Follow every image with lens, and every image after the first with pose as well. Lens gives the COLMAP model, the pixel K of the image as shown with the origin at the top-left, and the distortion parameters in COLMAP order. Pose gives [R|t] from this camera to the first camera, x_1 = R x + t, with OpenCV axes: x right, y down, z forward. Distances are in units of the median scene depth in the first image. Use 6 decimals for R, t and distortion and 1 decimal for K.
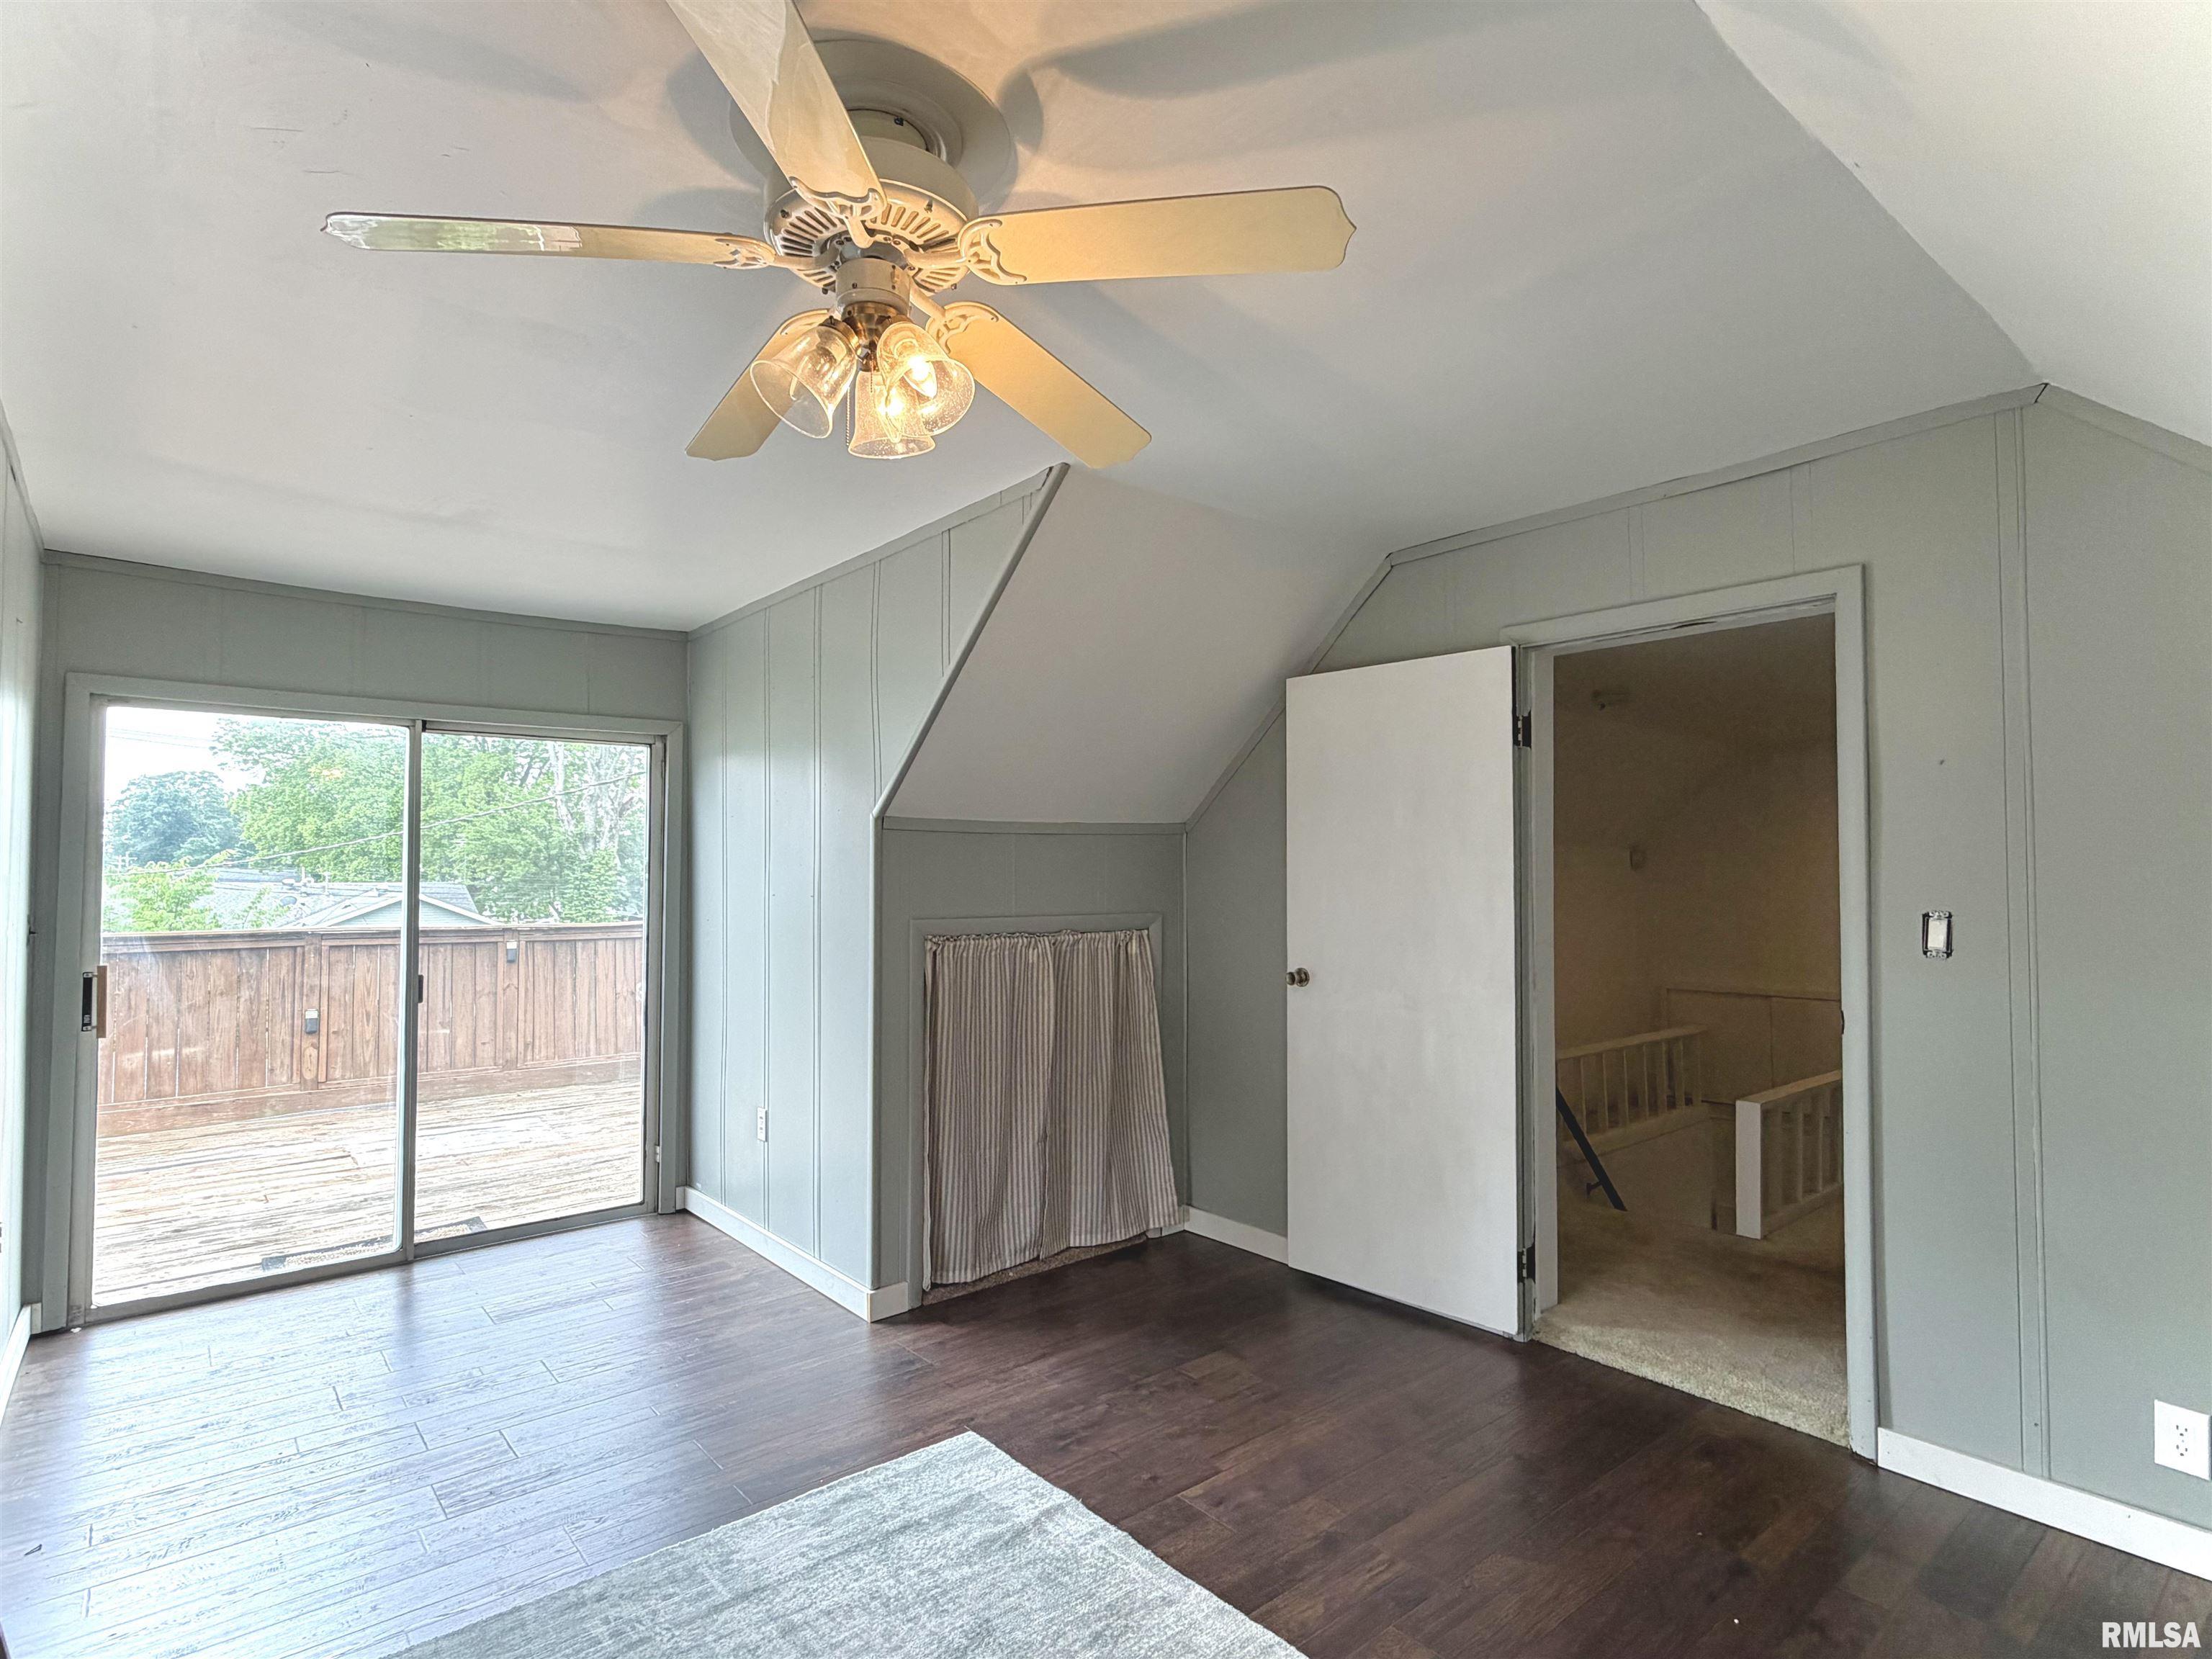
lens RADIAL K [[1136.8, 0, 1106.0], [0, 1136.8, 829.5], [0, 0, 1]] dist [0.000940, 0.000148]
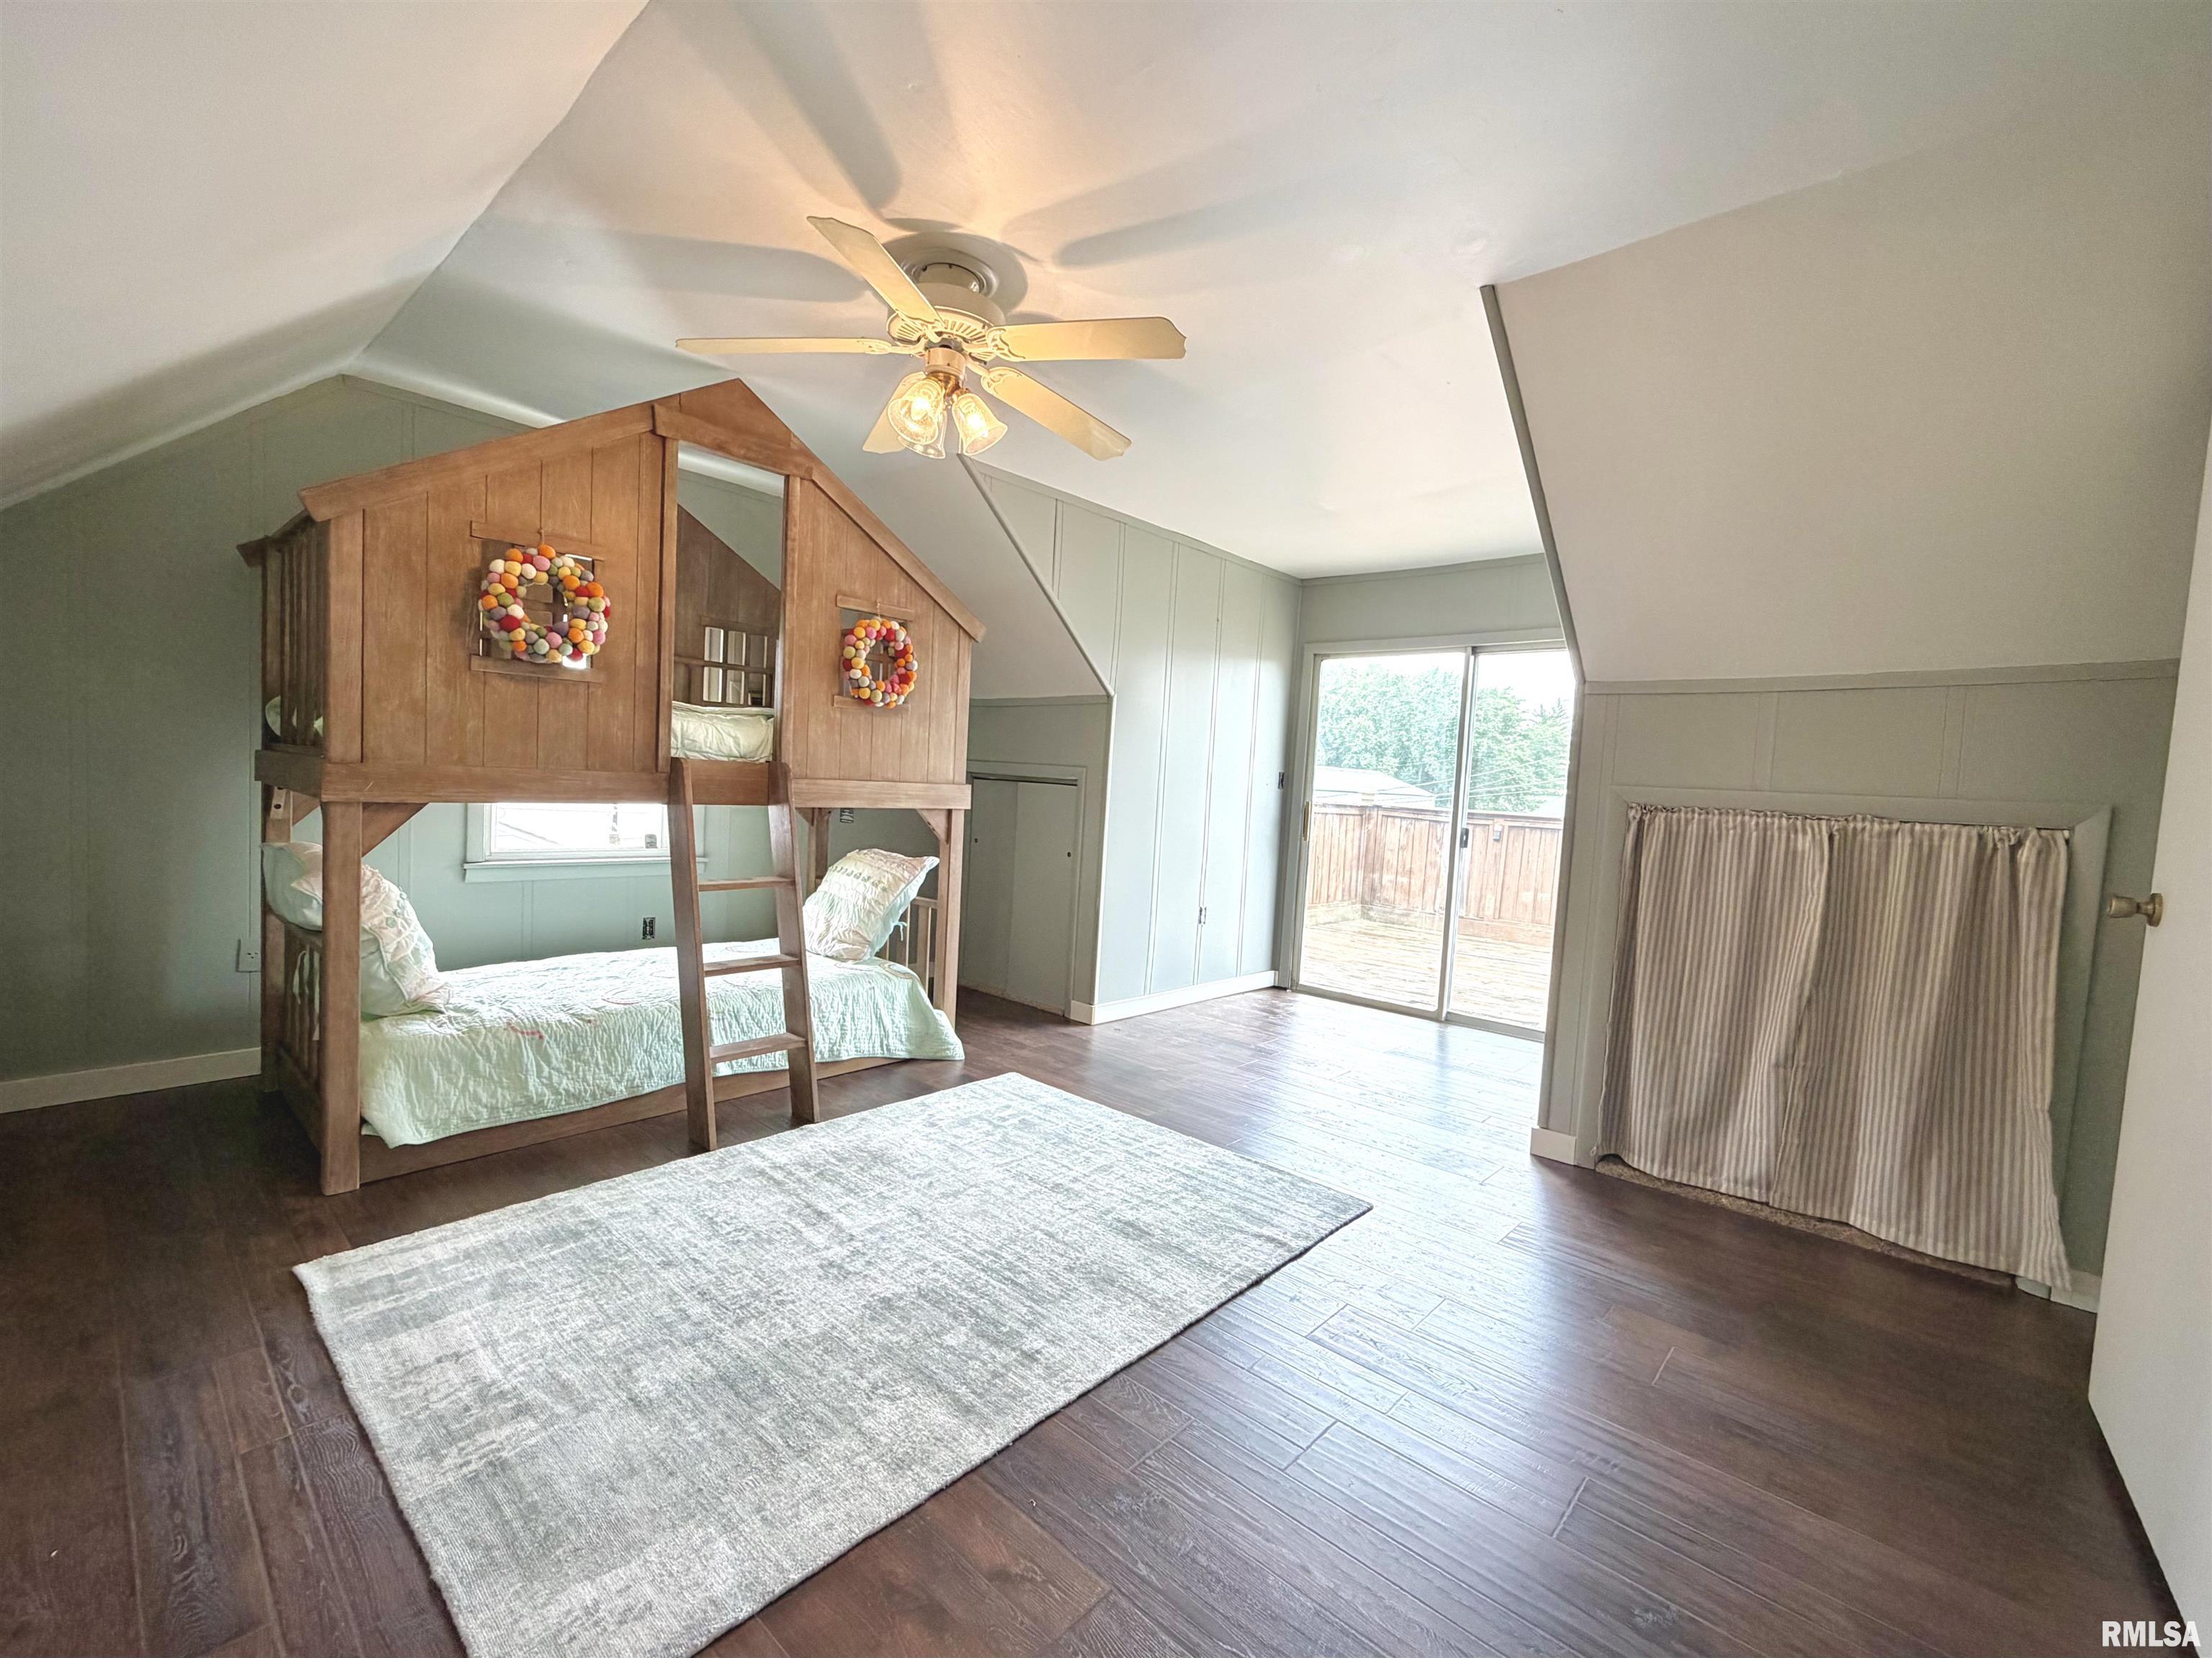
lens RADIAL K [[944.9, 0, 1106.0], [0, 944.9, 829.0], [0, 0, 1]] dist [-0.001287, -0.000116]
pose [[0.129718, 0.060562, -0.989700, 0.576152], [-0.013358, 0.998149, 0.059328, 0.072904], [0.991461, 0.005525, 0.130287, 0.450636]]
